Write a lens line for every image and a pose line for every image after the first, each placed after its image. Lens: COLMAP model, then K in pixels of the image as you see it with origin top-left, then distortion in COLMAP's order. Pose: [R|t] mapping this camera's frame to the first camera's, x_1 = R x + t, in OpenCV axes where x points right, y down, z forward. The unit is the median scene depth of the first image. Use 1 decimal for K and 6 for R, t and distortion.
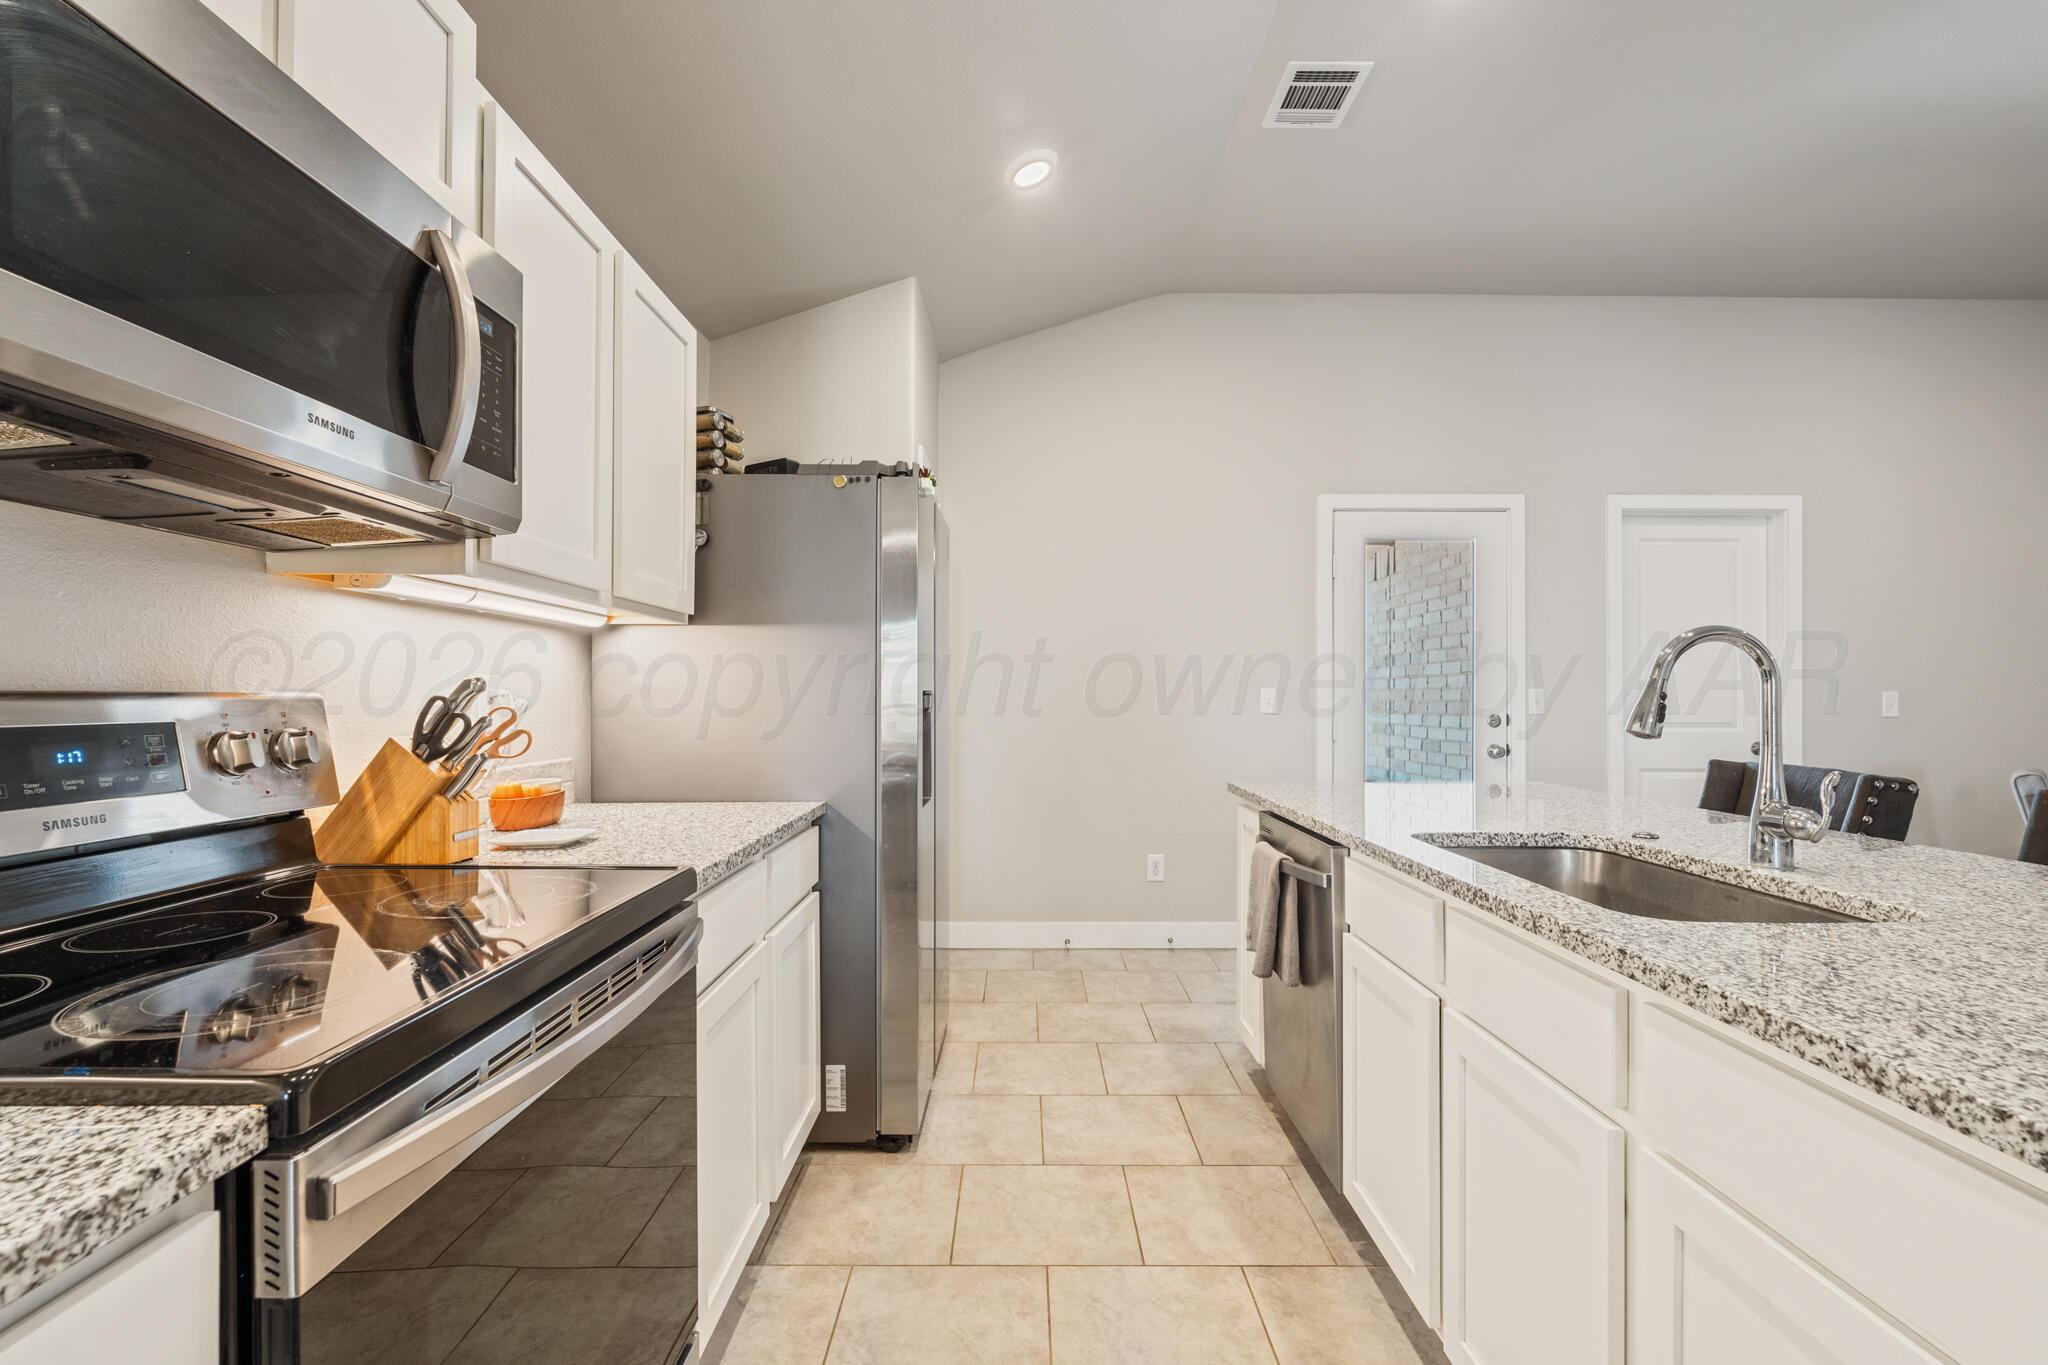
lens RADIAL K [[898.6, 0, 1020.5], [0, 898.6, 694.9], [0, 0, 1]] dist [-0.003763, -0.000155]
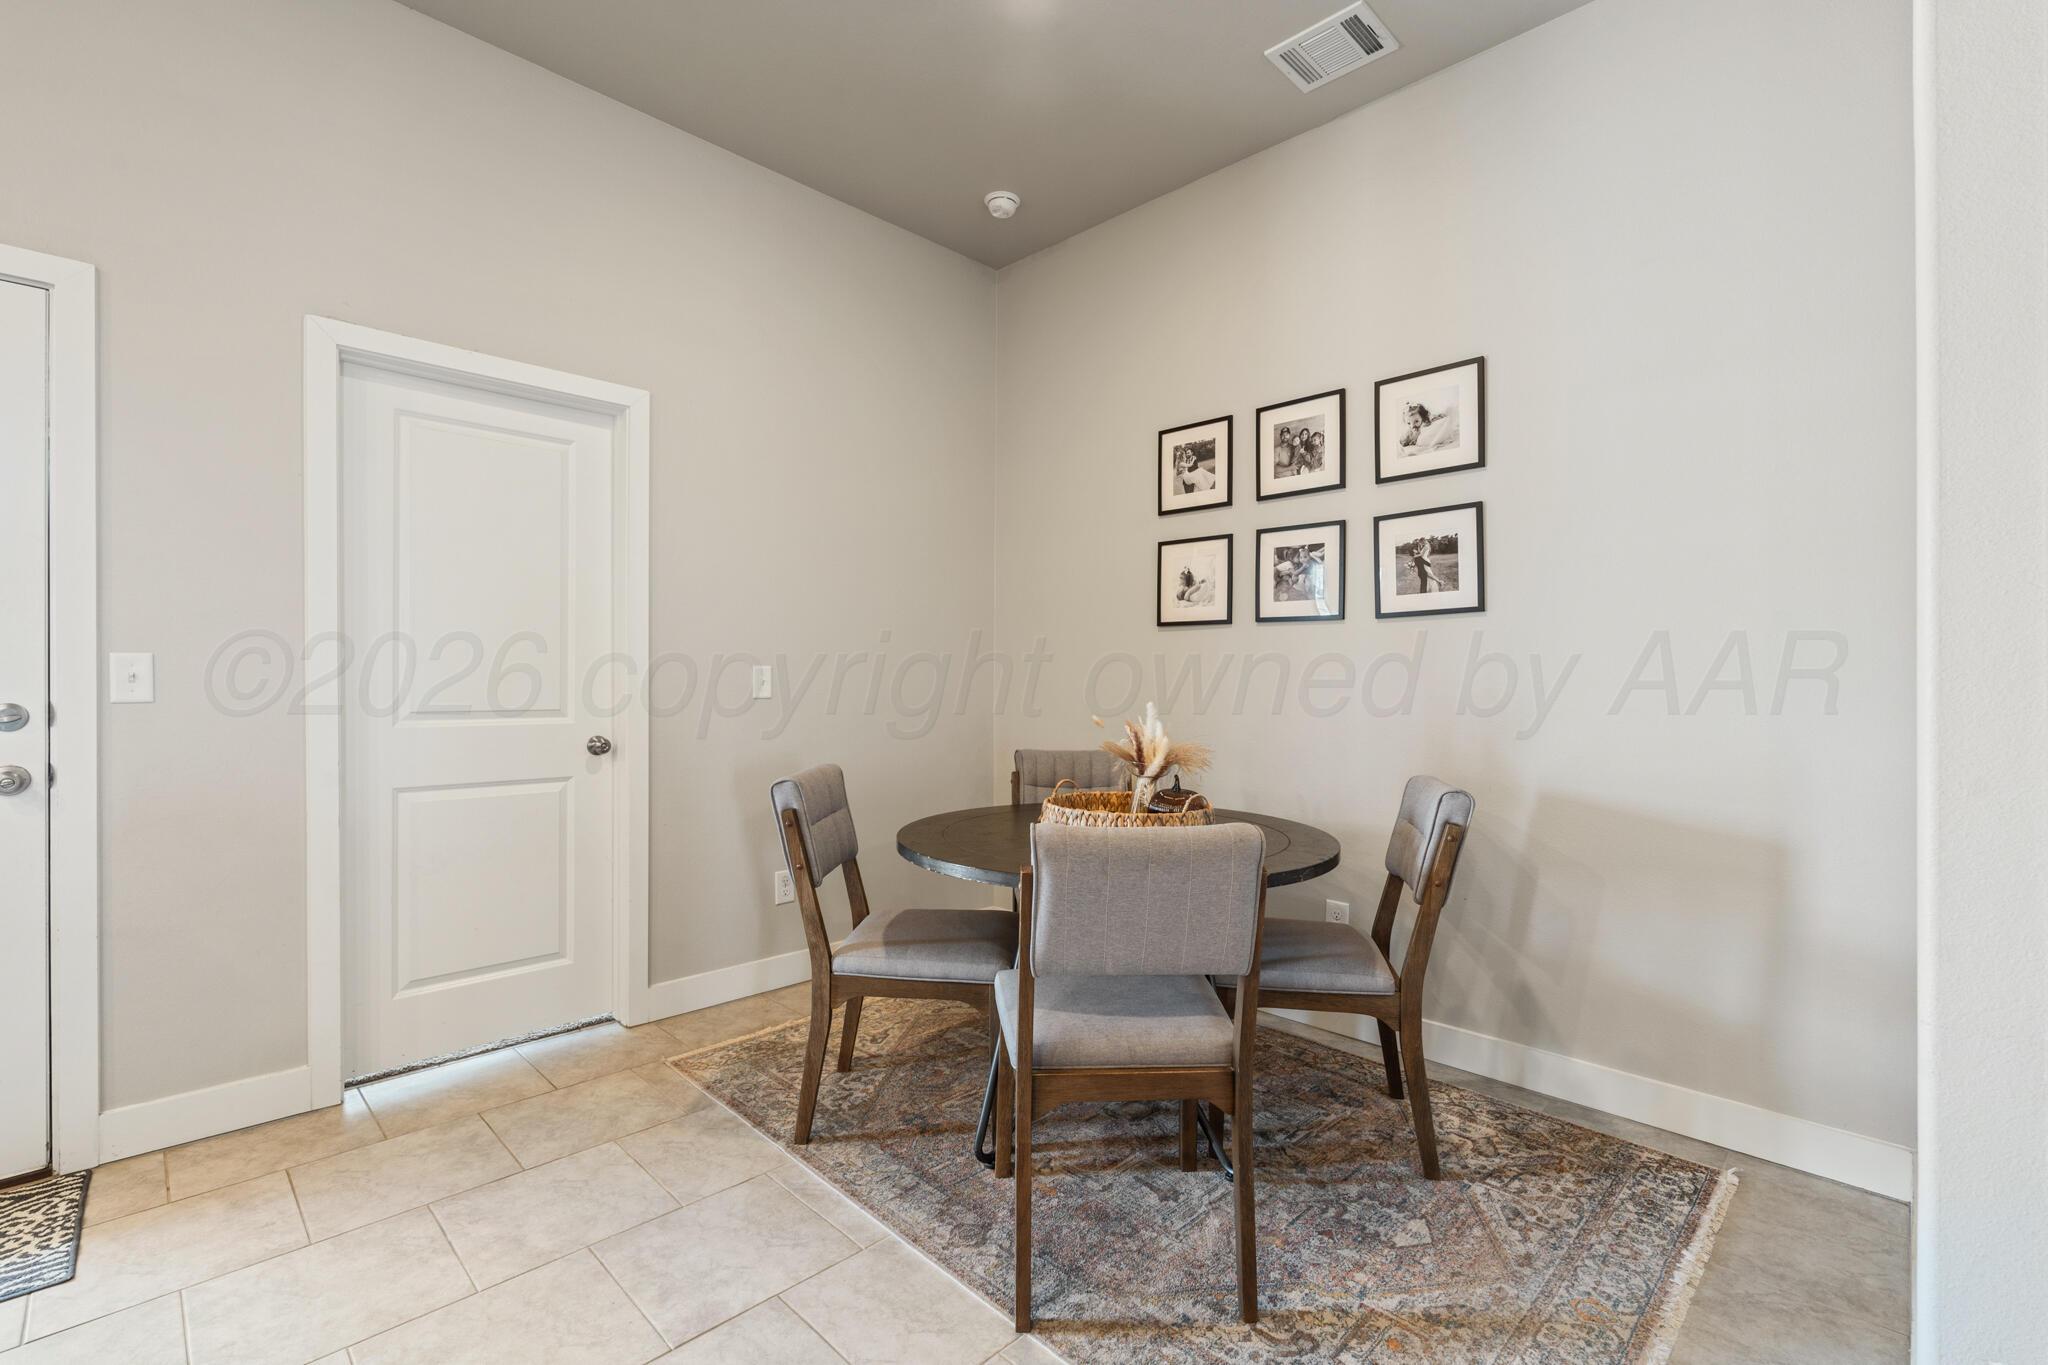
lens RADIAL K [[898.6, 0, 1030.4], [0, 898.6, 683.2], [0, 0, 1]] dist [-0.003763, -0.000155]
pose [[0.703416, -0.003311, 0.710771, 1.039256], [-0.005945, 0.999927, 0.010541, 0.003969], [-0.710754, -0.011640, 0.703345, 0.493564]]
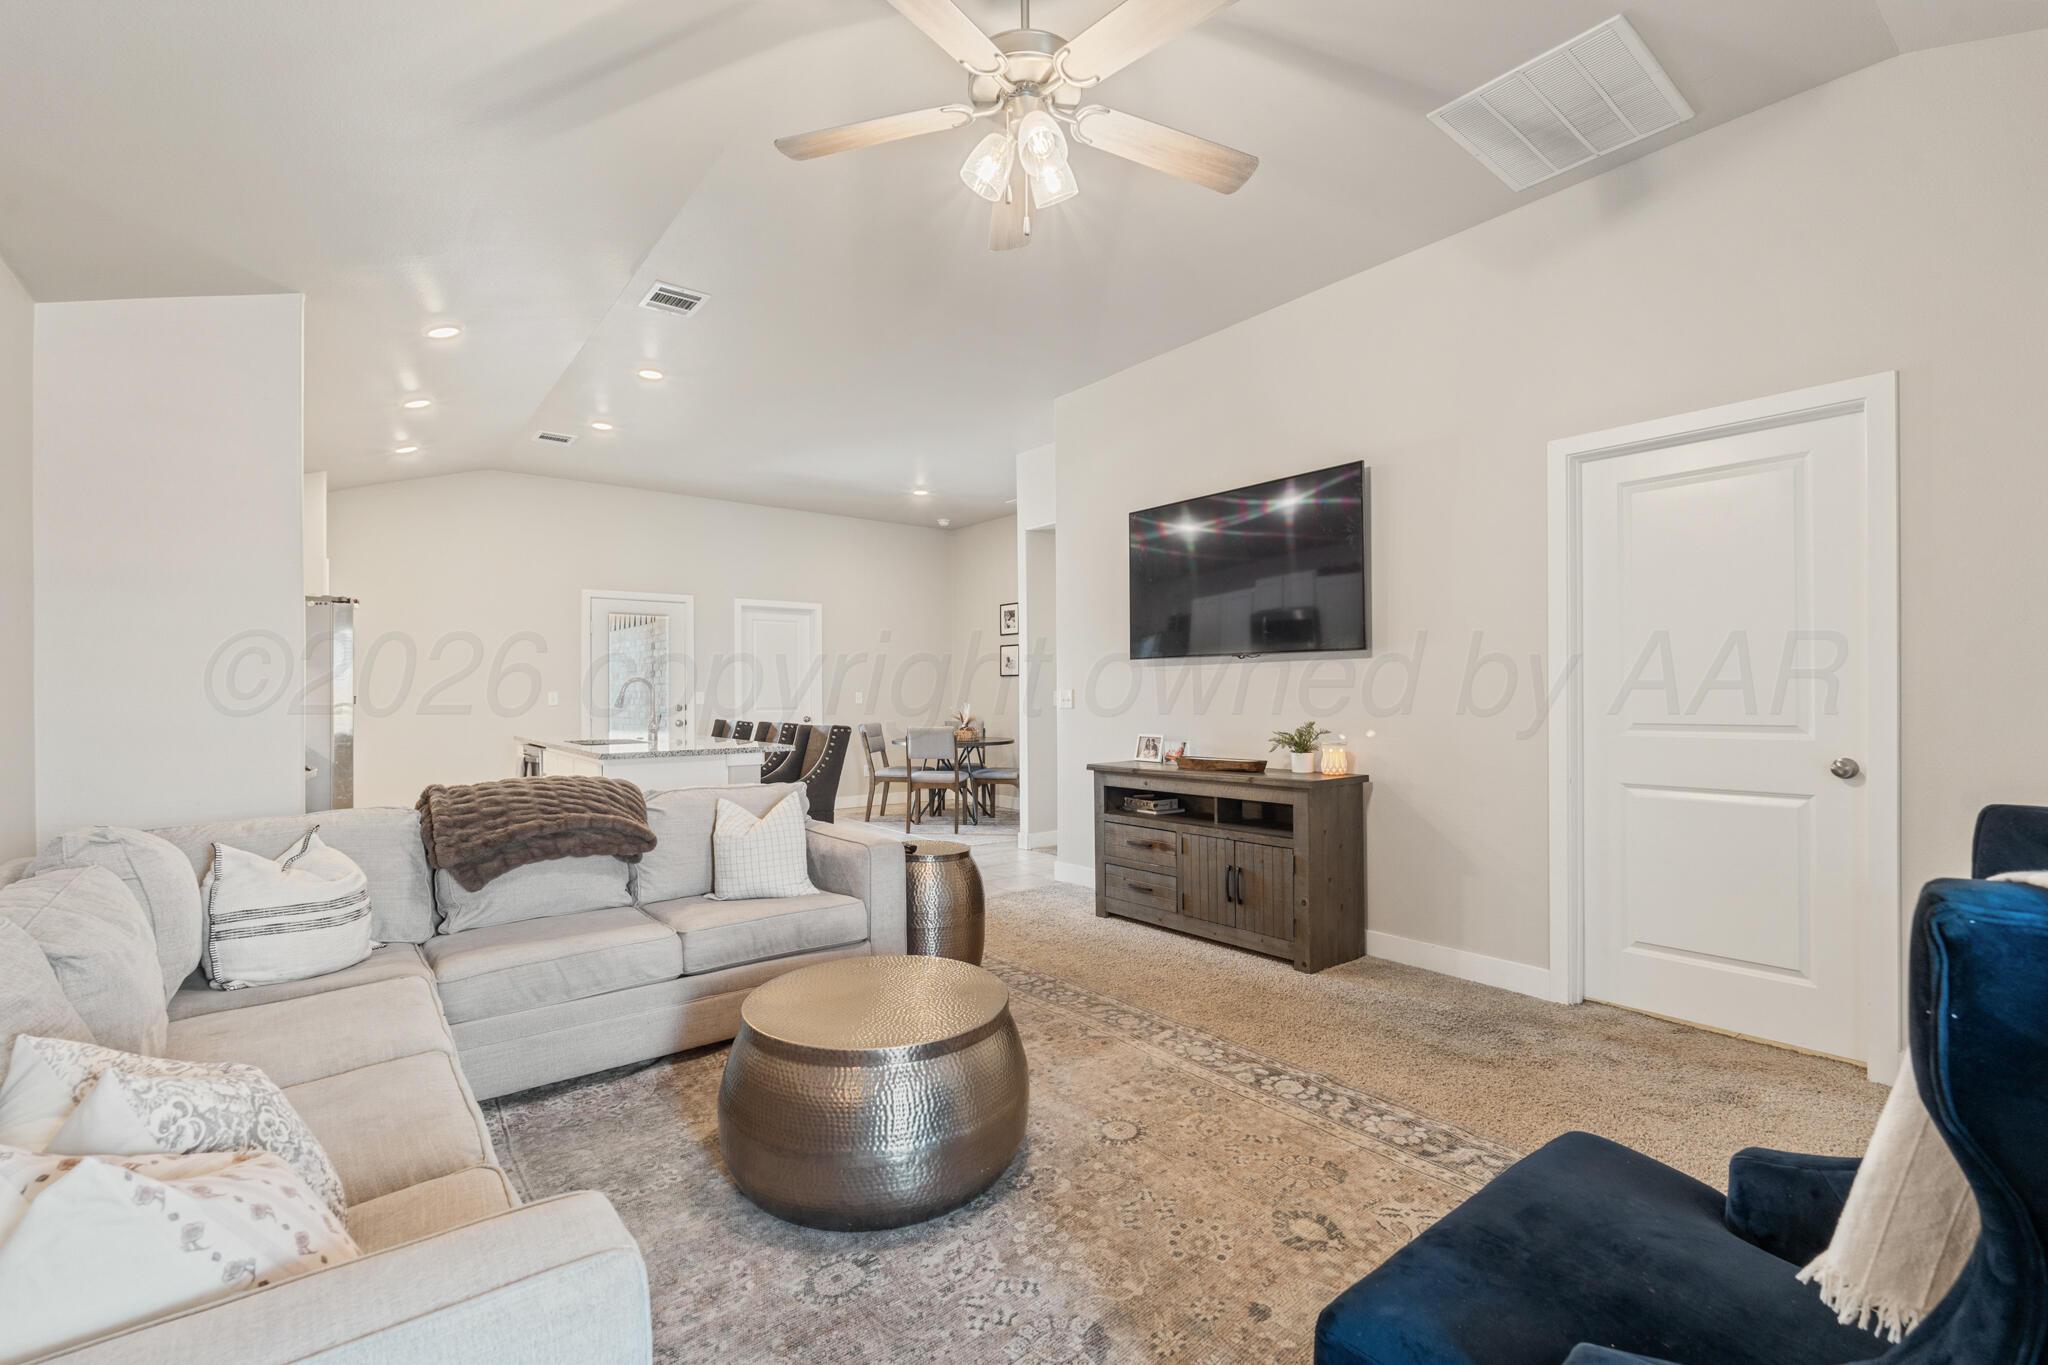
lens RADIAL K [[898.6, 0, 1027.4], [0, 898.6, 692.6], [0, 0, 1]] dist [-0.003763, -0.000155]
pose [[0.783985, -0.004153, 0.620766, -0.187598], [0.003754, 0.999991, 0.001949, -0.011515], [-0.620769, 0.000803, 0.783993, -1.892419]]
